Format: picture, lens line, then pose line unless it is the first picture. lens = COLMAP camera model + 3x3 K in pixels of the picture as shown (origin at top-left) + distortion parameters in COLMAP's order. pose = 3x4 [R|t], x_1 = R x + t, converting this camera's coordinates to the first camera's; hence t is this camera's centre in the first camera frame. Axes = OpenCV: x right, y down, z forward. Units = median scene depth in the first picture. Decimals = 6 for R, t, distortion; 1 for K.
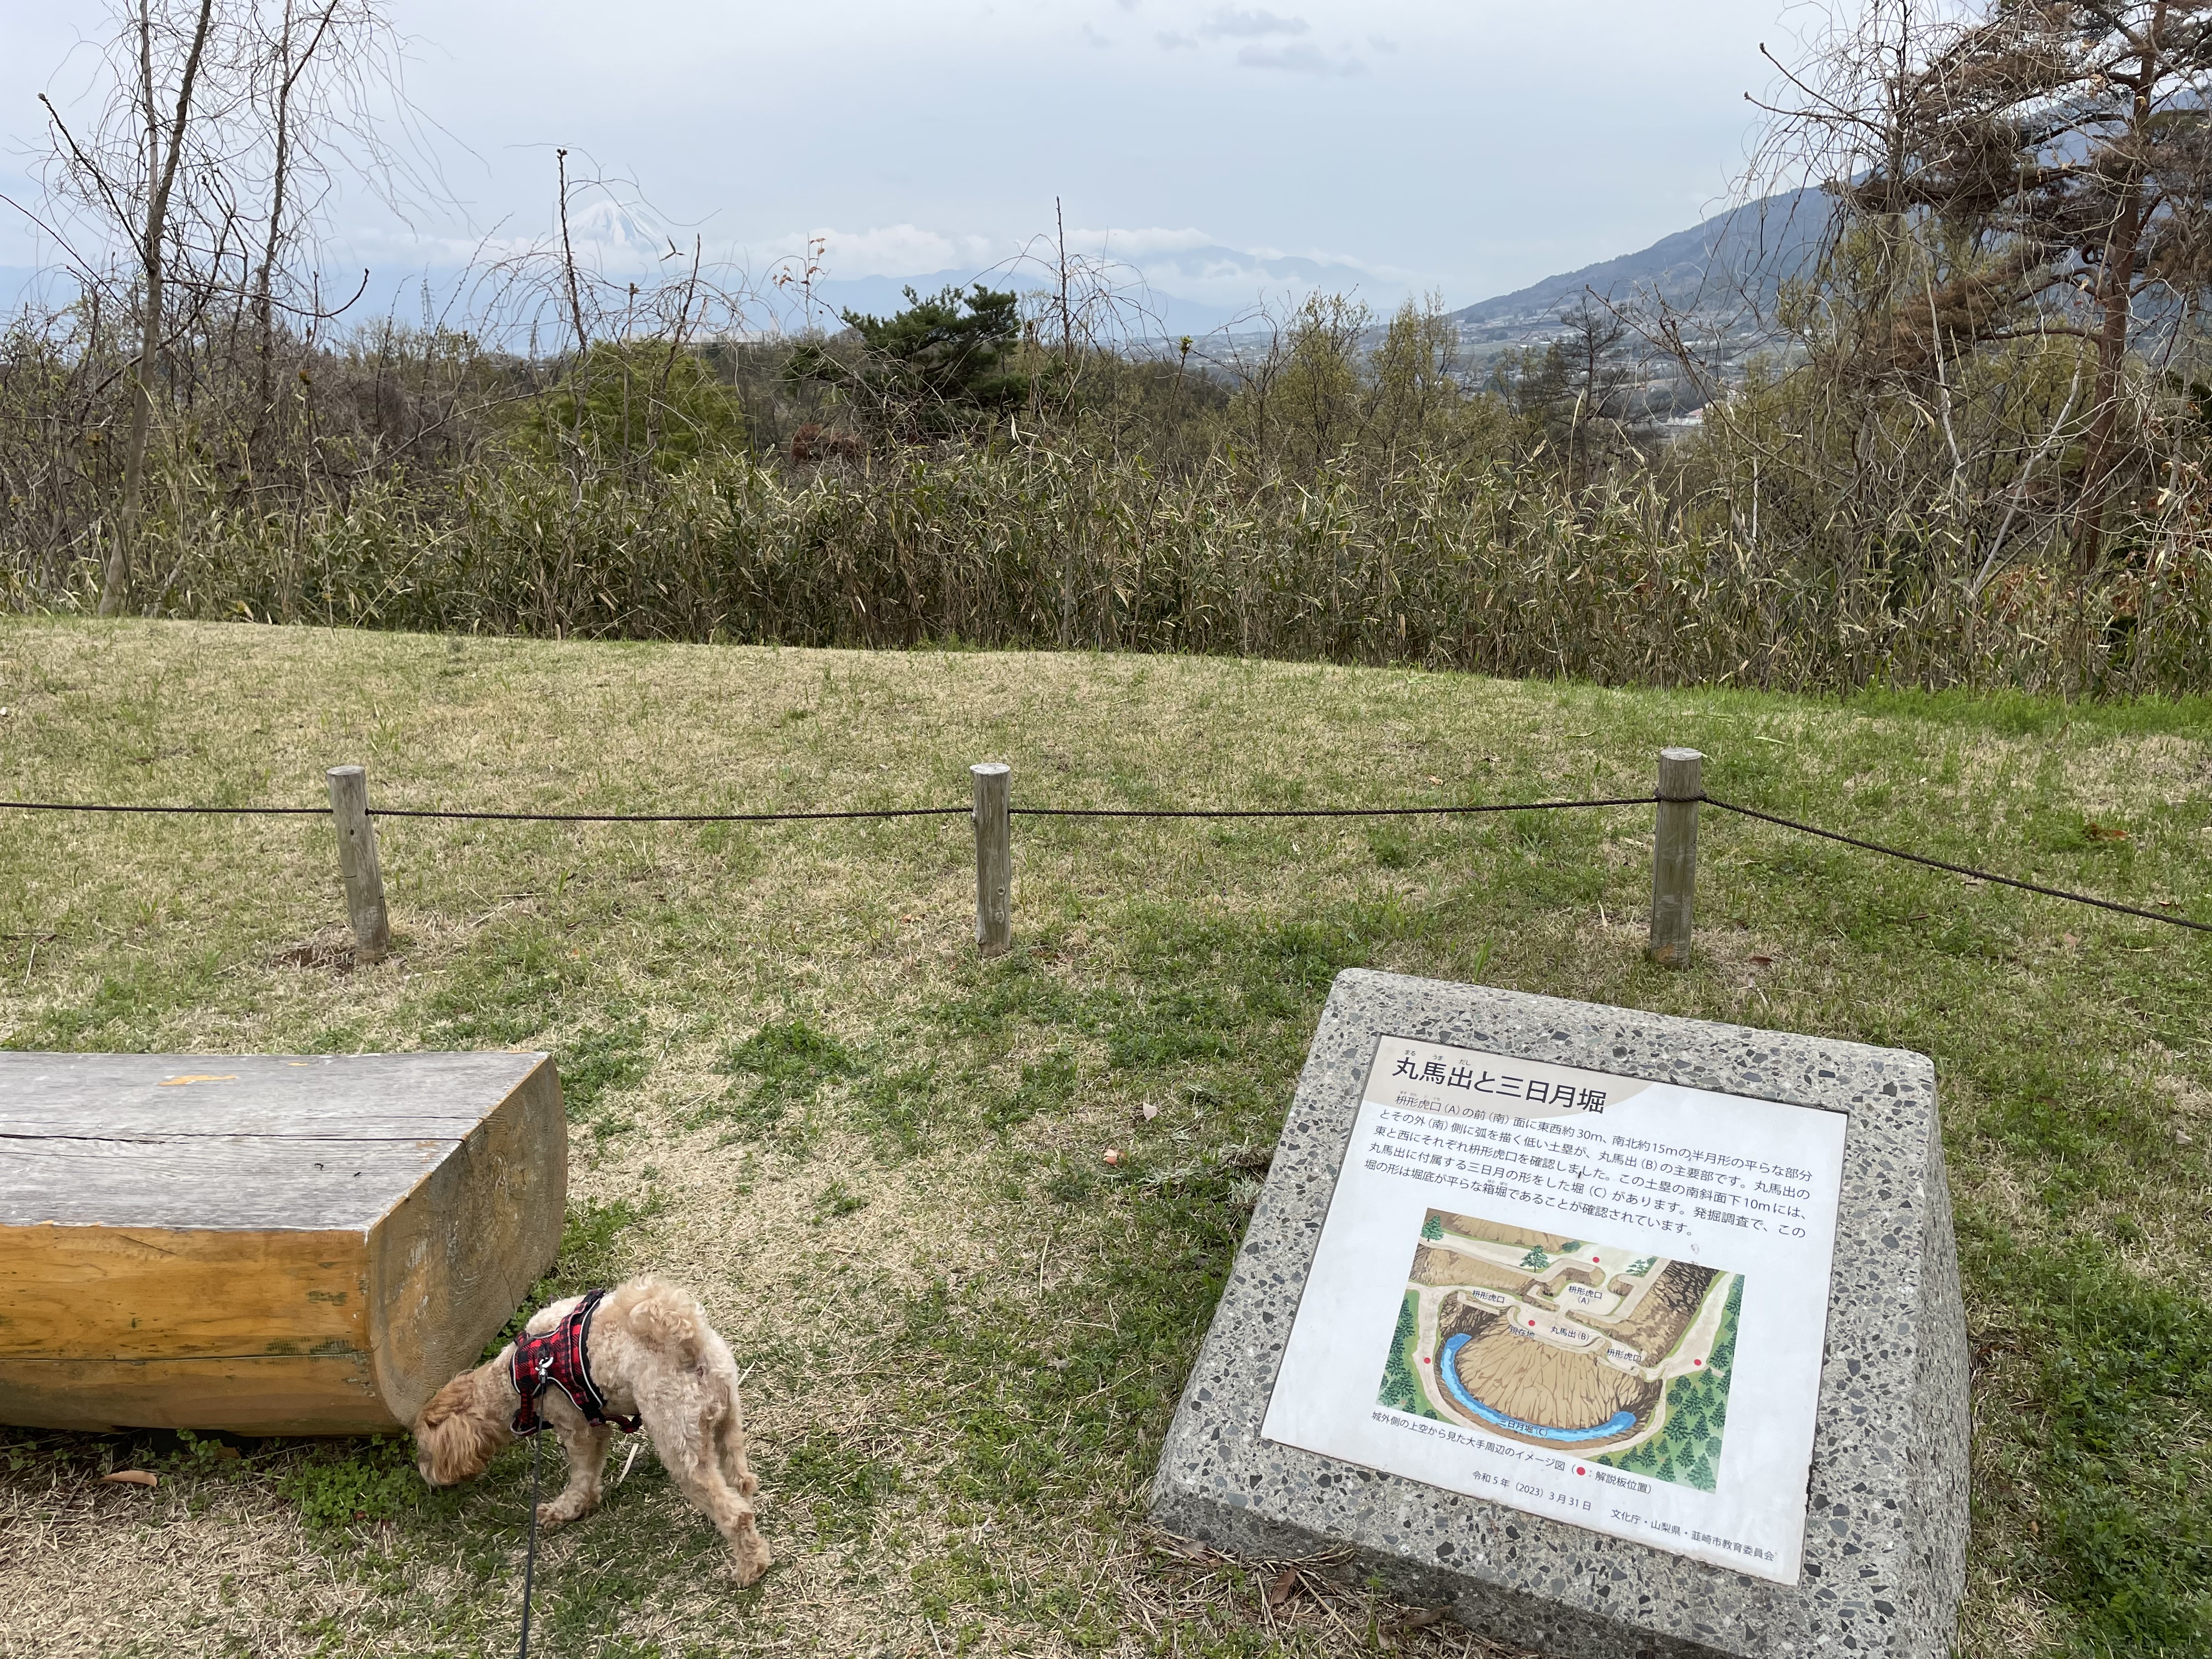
lens RADIAL K [[1675.1, 0, 1106.8], [0, 1675.1, 824.2], [0, 0, 1]] dist [0.044057, -0.054219]
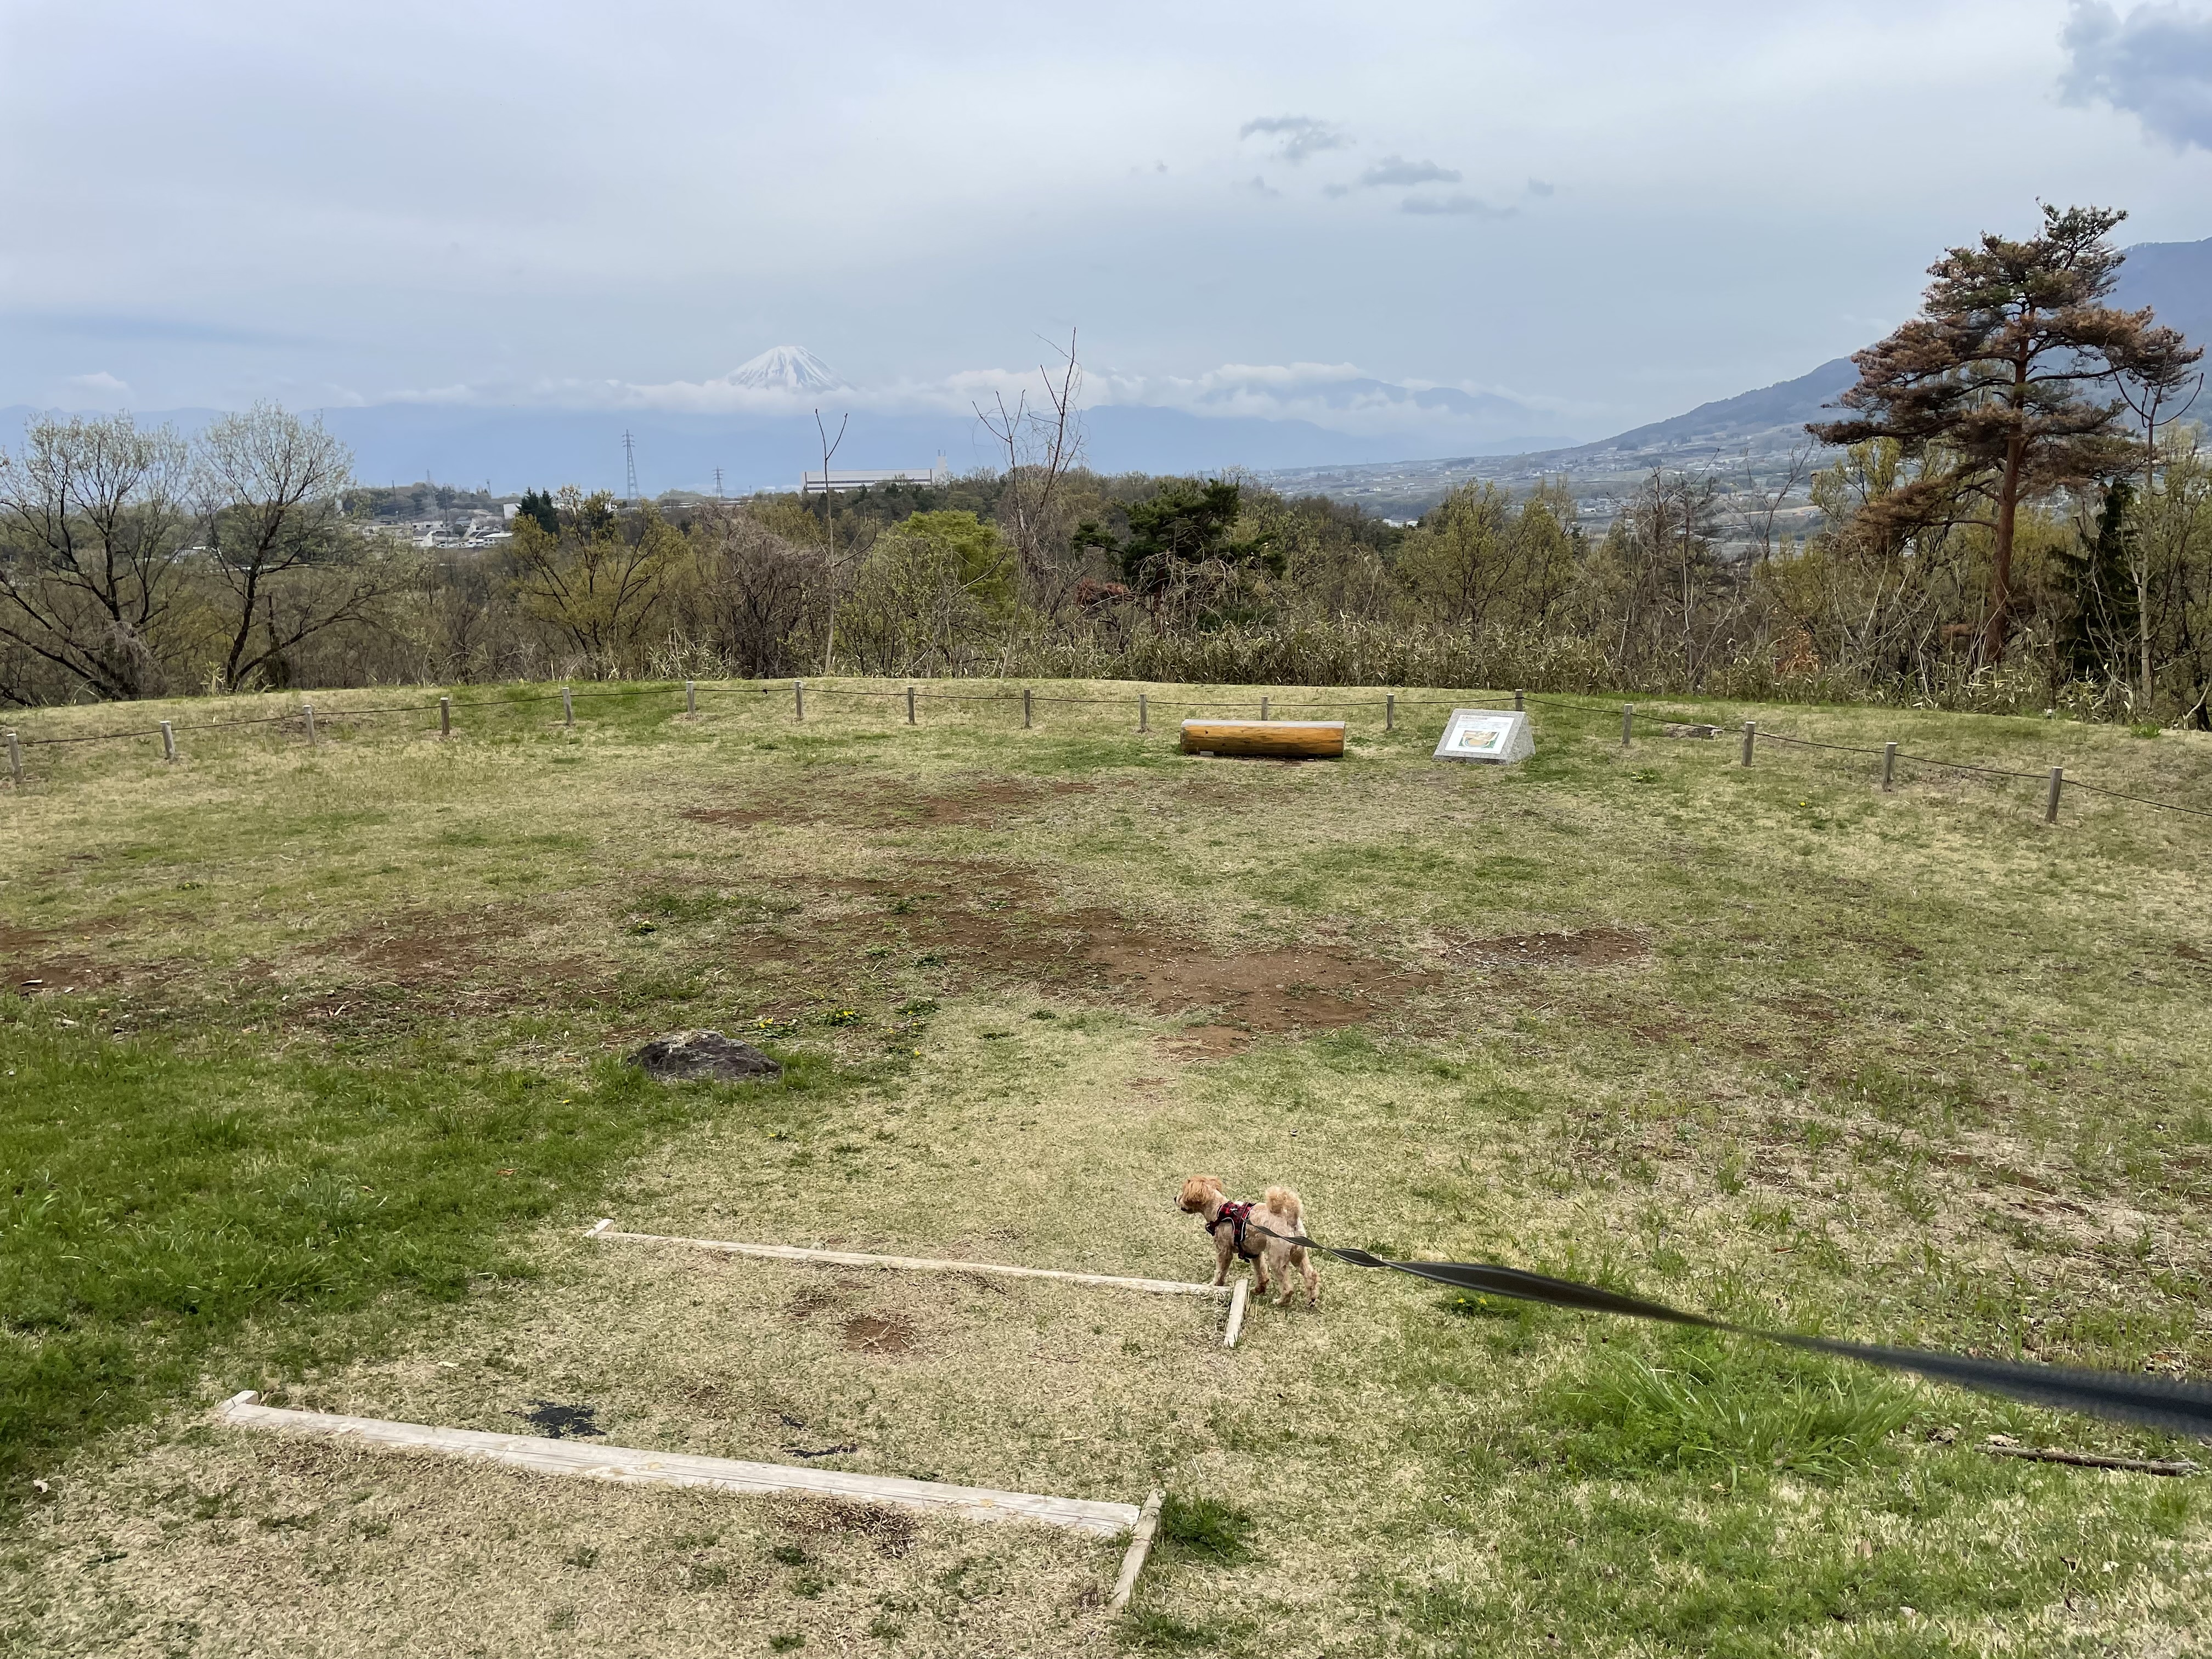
lens RADIAL K [[1675.1, 0, 1097.9], [0, 1675.1, 831.6], [0, 0, 1]] dist [0.044057, -0.054219]
pose [[0.995839, 0.011370, -0.090422, -0.092837], [-0.017561, 0.997533, -0.067966, 0.141874], [0.089426, 0.069271, 0.993582, -0.793489]]
